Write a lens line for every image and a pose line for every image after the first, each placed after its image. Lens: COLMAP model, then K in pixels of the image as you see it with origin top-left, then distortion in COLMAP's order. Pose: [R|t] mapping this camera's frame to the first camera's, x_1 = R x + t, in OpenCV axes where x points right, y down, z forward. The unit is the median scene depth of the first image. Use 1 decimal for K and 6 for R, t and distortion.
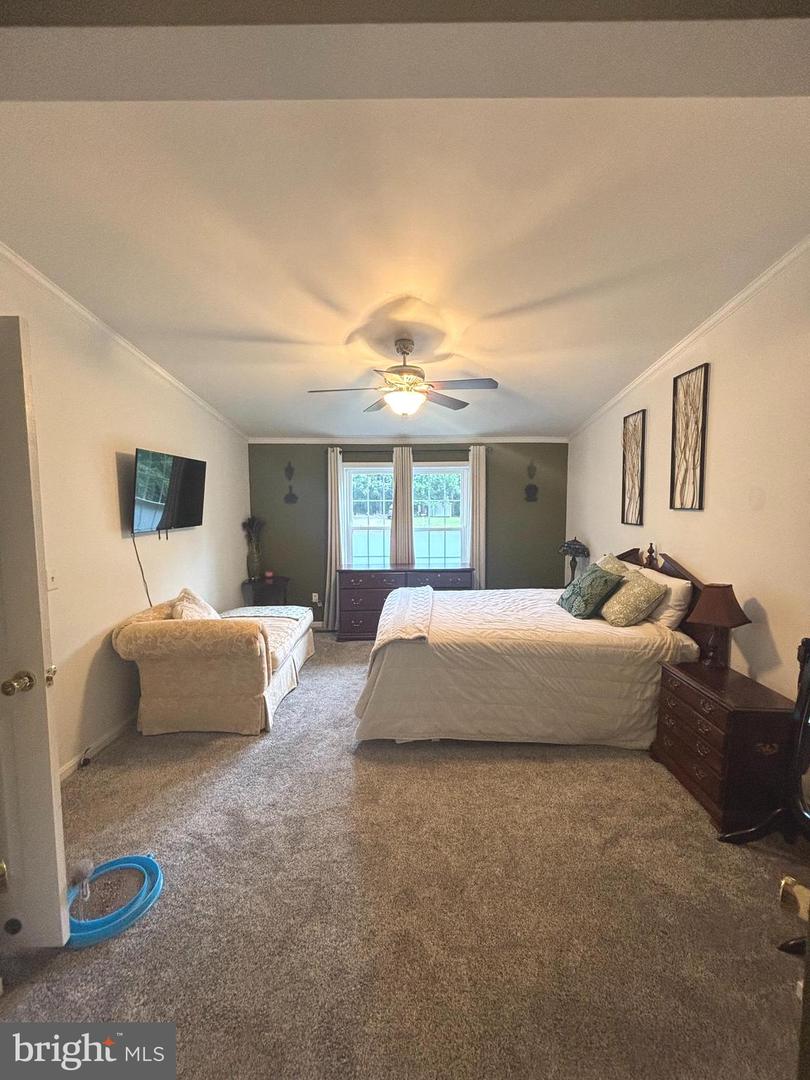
lens RADIAL K [[436.2, 0, 405.0], [0, 436.2, 540.0], [0, 0, 1]] dist [-0.000542, -0.000145]
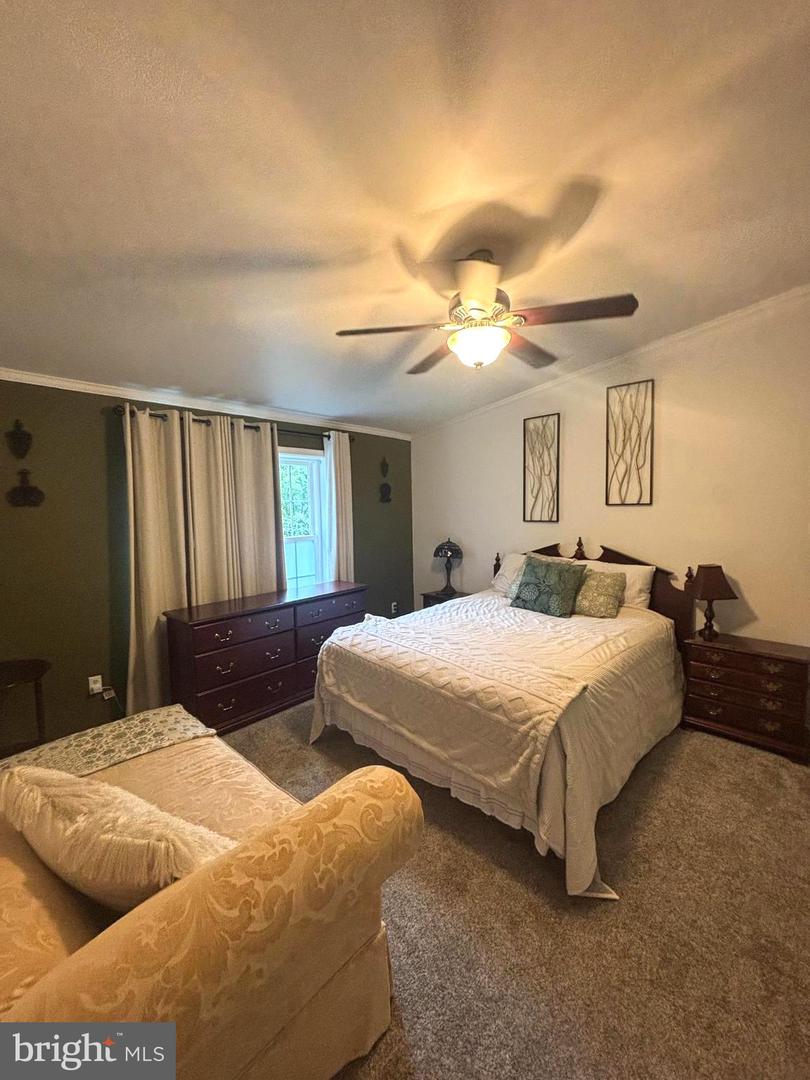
lens RADIAL K [[436.2, 0, 405.0], [0, 436.2, 540.0], [0, 0, 1]] dist [-0.000542, -0.000145]
pose [[0.677423, -0.063436, 0.732854, -0.360728], [0.074578, 0.997064, 0.017369, -0.025809], [-0.731804, 0.042889, 0.680165, 0.393363]]
